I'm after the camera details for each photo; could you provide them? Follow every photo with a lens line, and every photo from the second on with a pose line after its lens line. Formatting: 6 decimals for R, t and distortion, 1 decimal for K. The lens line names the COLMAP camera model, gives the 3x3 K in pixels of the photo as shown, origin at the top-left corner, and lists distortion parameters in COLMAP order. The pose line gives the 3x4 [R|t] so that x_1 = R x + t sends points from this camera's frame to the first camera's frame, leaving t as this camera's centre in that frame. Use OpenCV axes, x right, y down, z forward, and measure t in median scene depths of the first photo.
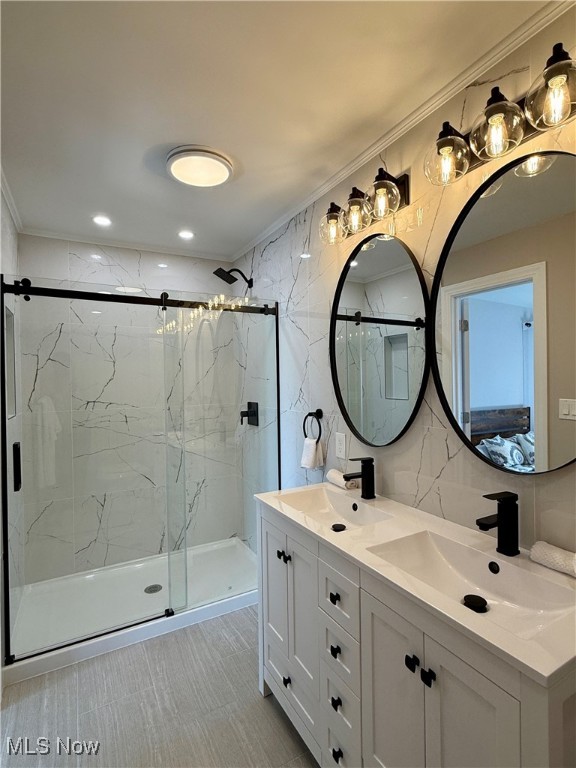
lens RADIAL K [[379.1, 0, 287.5], [0, 379.1, 383.9], [0, 0, 1]] dist [0.000993, 0.001191]
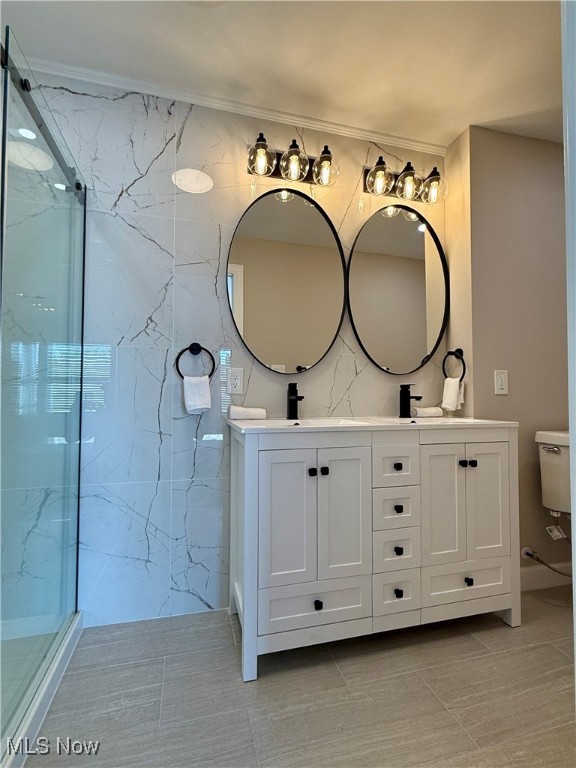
lens RADIAL K [[366.8, 0, 288.0], [0, 366.8, 386.9], [0, 0, 1]] dist [0.002964, -0.000016]
pose [[0.243817, 0.046548, 0.968704, -0.876987], [0.004965, 0.998775, -0.049243, 0.273632], [-0.969809, 0.016816, 0.243287, 0.795762]]
